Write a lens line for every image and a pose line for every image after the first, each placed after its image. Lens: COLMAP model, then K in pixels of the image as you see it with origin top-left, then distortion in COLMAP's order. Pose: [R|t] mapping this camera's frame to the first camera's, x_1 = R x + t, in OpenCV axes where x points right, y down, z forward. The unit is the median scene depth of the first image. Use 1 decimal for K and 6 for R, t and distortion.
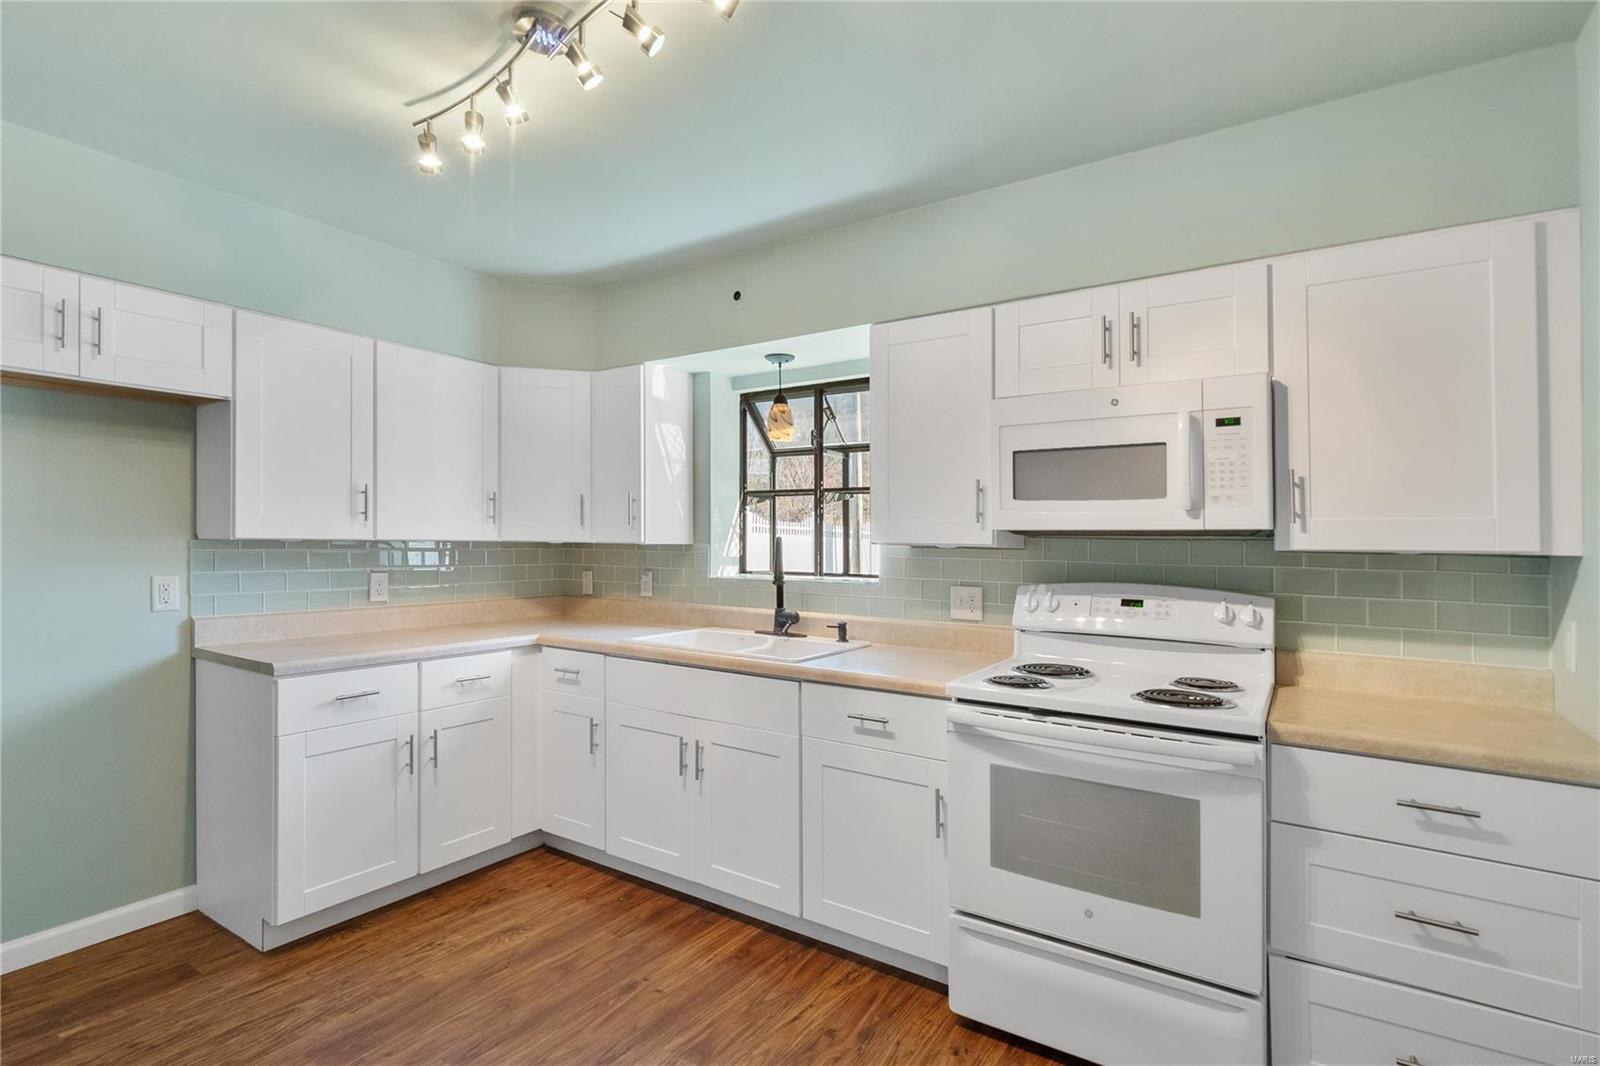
lens RADIAL K [[757.5, 0, 800.0], [0, 757.5, 533.0], [0, 0, 1]] dist [0.002086, 0.000061]
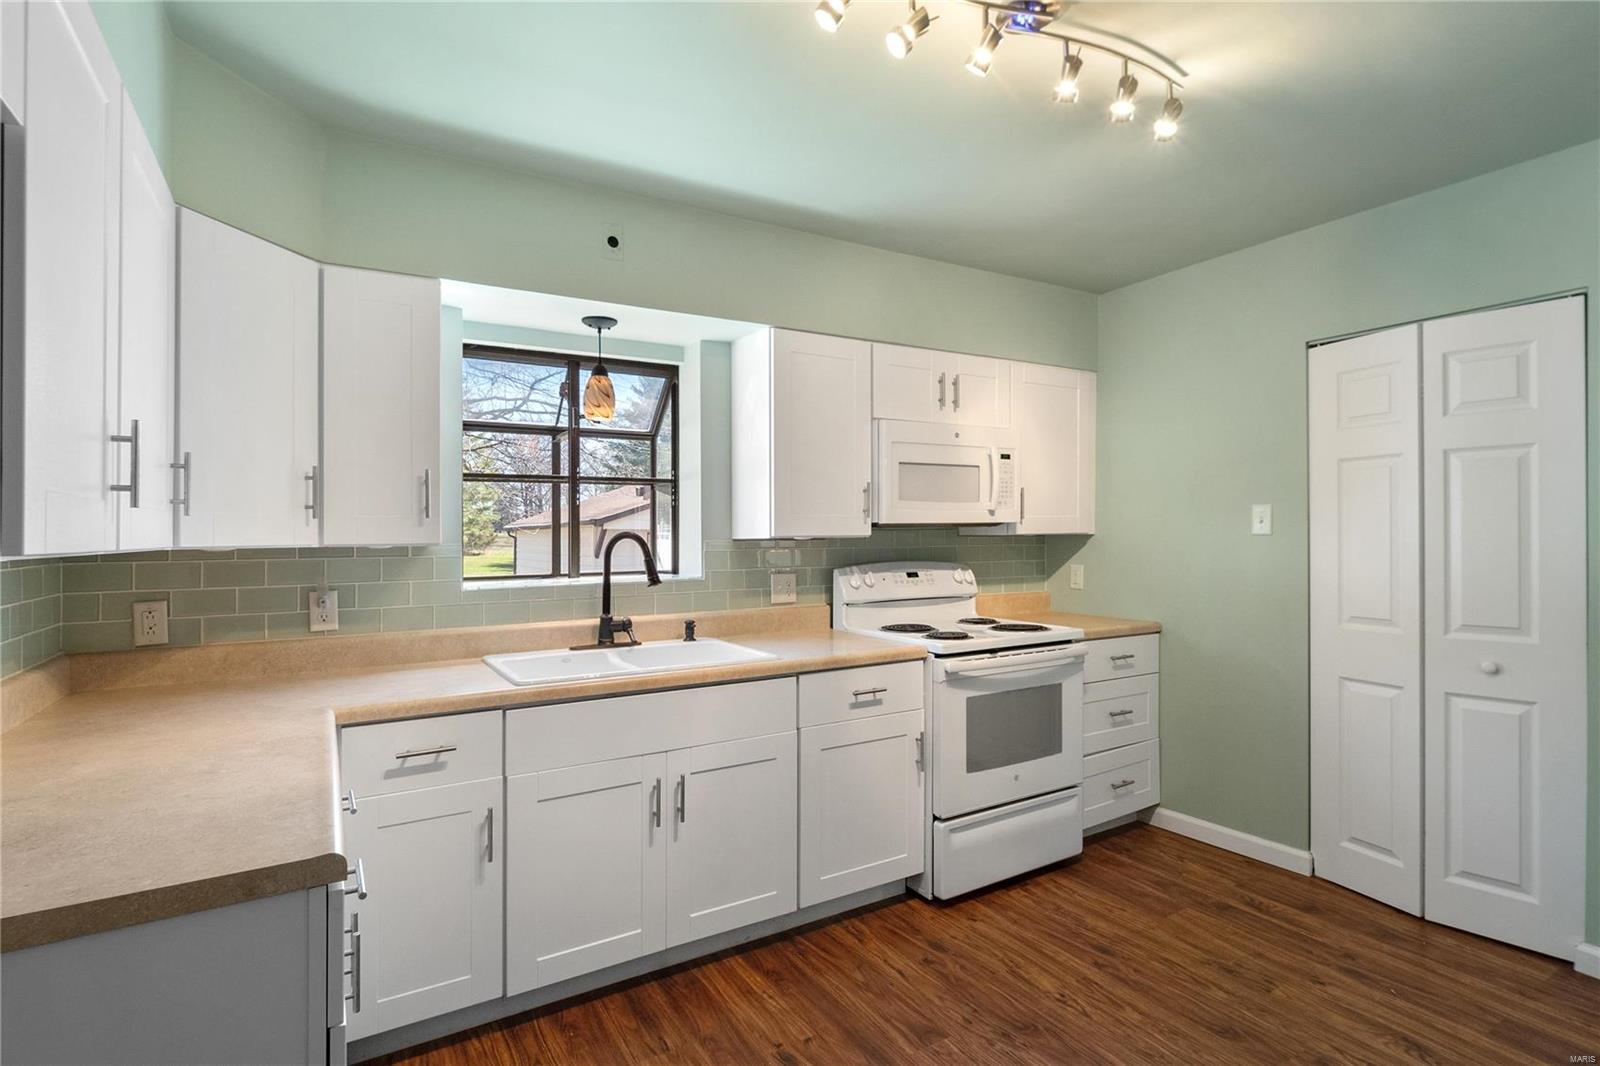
lens RADIAL K [[772.1, 0, 759.4], [0, 772.1, 527.4], [0, 0, 1]] dist [0.002217, 0.000293]
pose [[0.453537, -0.009362, 0.891188, -0.832015], [0.005546, 0.999955, 0.007682, -0.007373], [-0.891220, 0.001458, 0.453569, 0.518181]]
